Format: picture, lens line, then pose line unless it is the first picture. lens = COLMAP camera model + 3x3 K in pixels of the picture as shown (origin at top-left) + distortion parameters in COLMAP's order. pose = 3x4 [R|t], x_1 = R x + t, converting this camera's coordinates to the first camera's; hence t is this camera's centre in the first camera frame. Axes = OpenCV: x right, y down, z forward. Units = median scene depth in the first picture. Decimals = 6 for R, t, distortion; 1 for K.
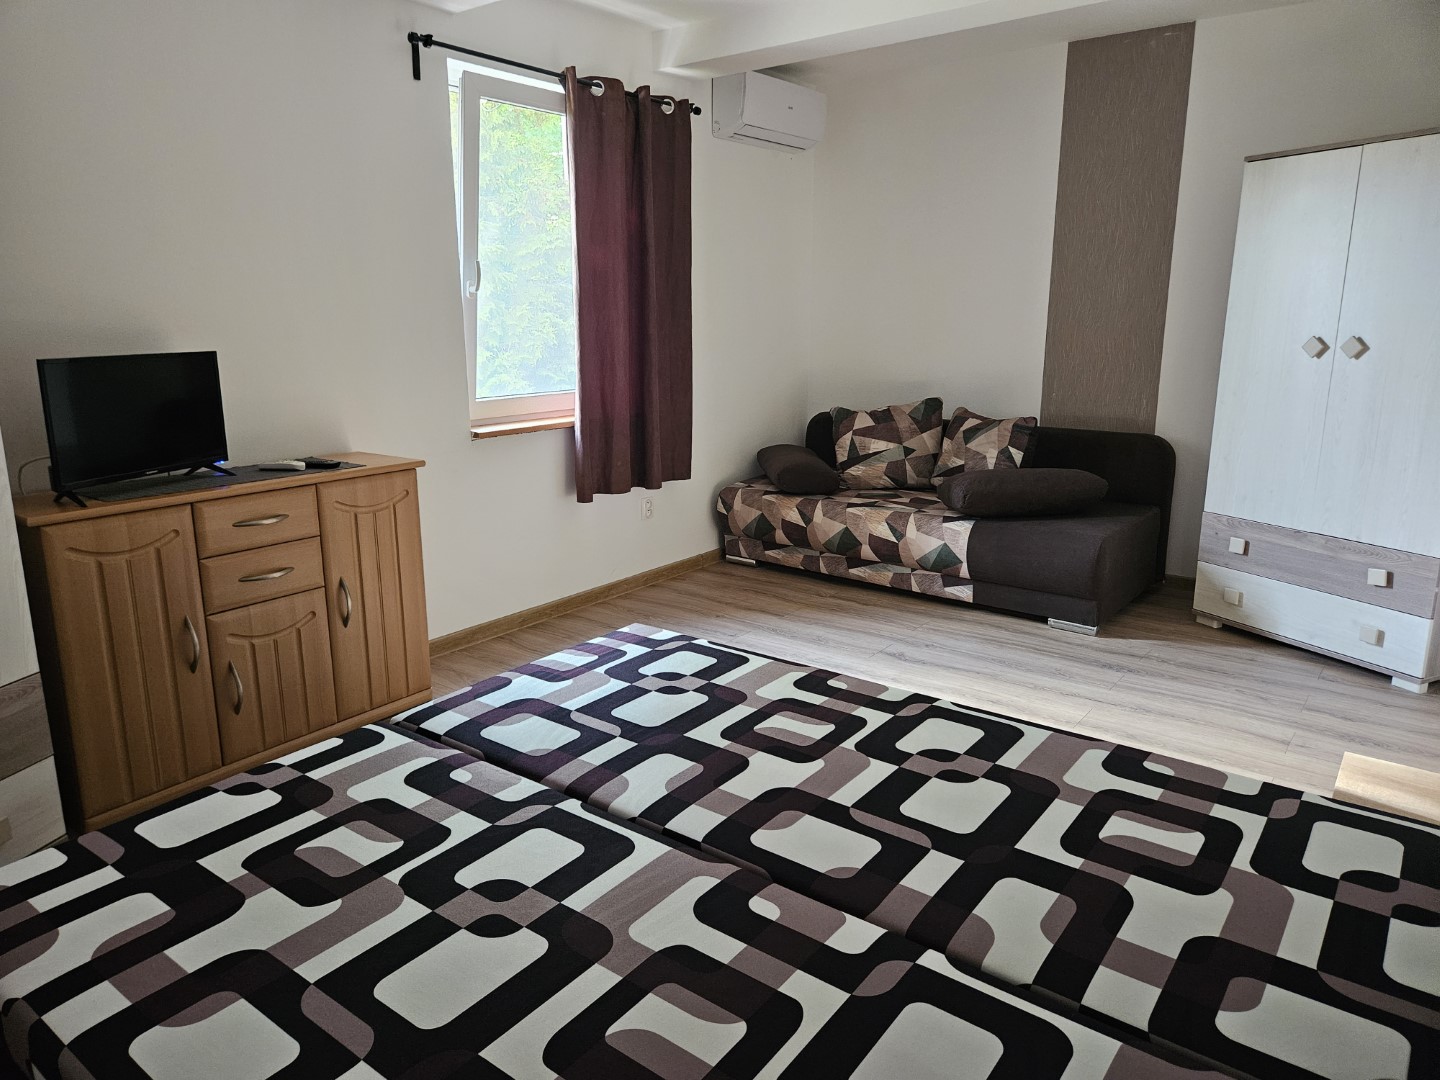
lens RADIAL K [[959.7, 0, 707.0], [0, 959.7, 527.3], [0, 0, 1]] dist [0.055024, -0.038244]
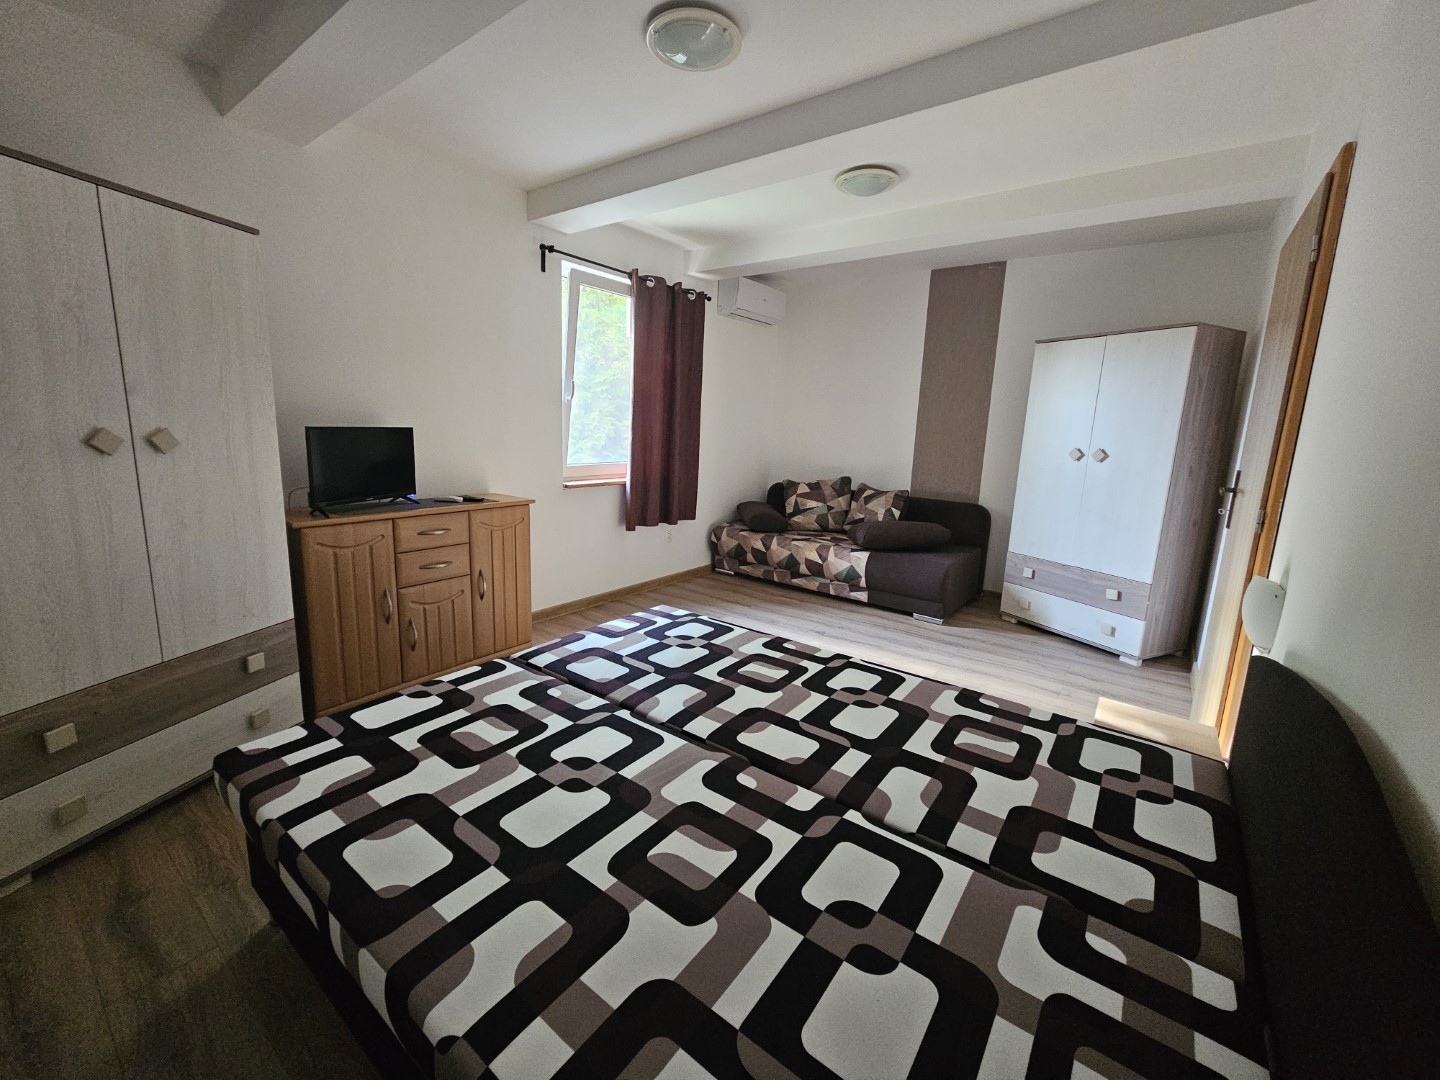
lens RADIAL K [[589.3, 0, 705.9], [0, 589.3, 530.3], [0, 0, 1]] dist [0.001301, 0.001176]
pose [[0.999153, 0.039680, 0.010915, -0.022900], [-0.039191, 0.998354, -0.041884, 0.018681], [-0.012559, 0.041421, 0.999063, 0.014242]]
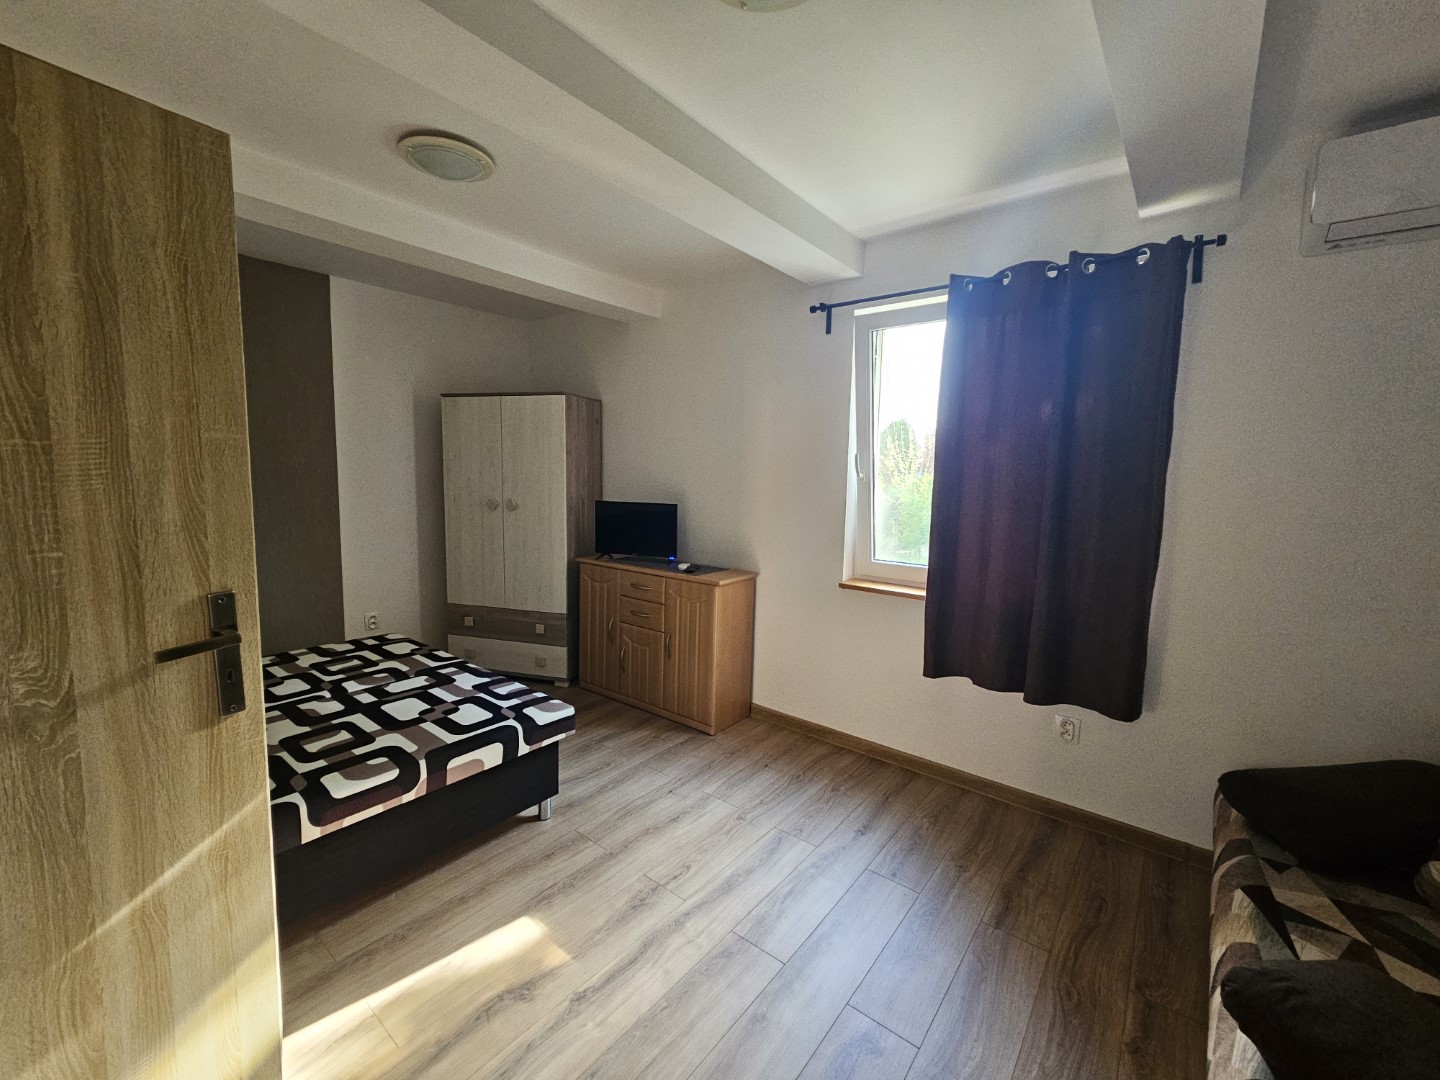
lens RADIAL K [[589.3, 0, 712.4], [0, 589.3, 533.2], [0, 0, 1]] dist [0.001301, 0.001176]
pose [[-0.016087, 0.111208, -0.993667, 0.979645], [-0.241278, 0.963995, 0.111794, -0.378923], [0.970323, 0.241548, 0.011325, 1.456133]]
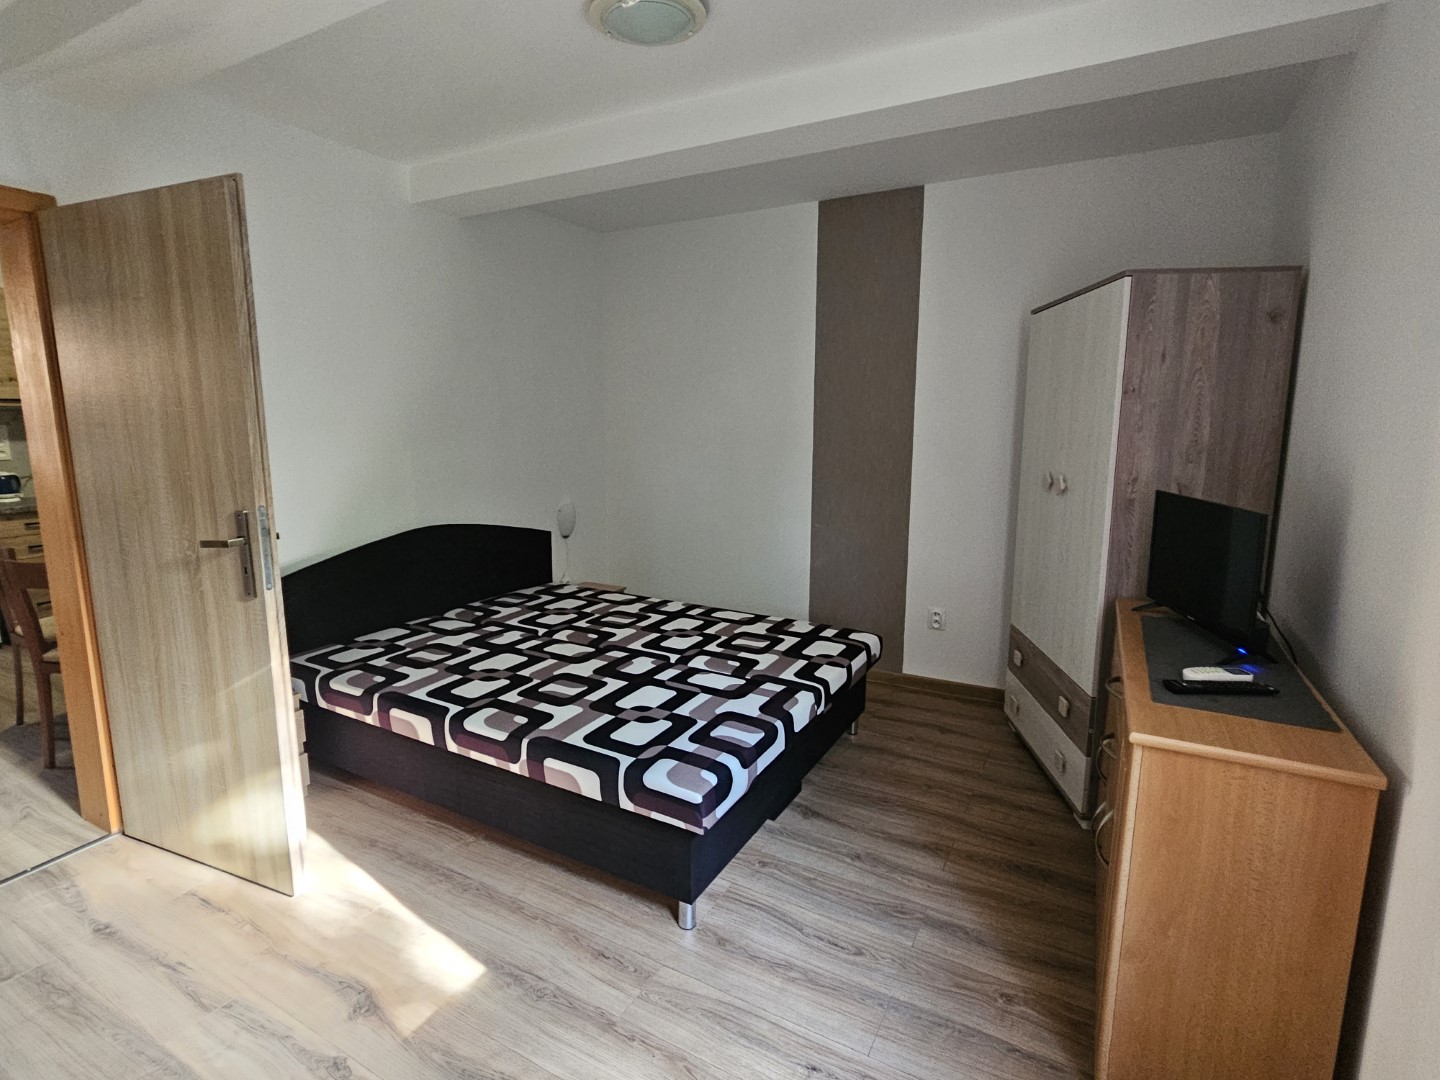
lens RADIAL K [[719.9, 0, 705.1], [0, 719.9, 531.8], [0, 0, 1]] dist [-0.002909, 0.001005]
pose [[-0.989282, 0.025465, -0.143778, 0.018204], [-0.030362, 0.927278, 0.373141, -0.498074], [0.142824, 0.373507, -0.916566, 1.980484]]
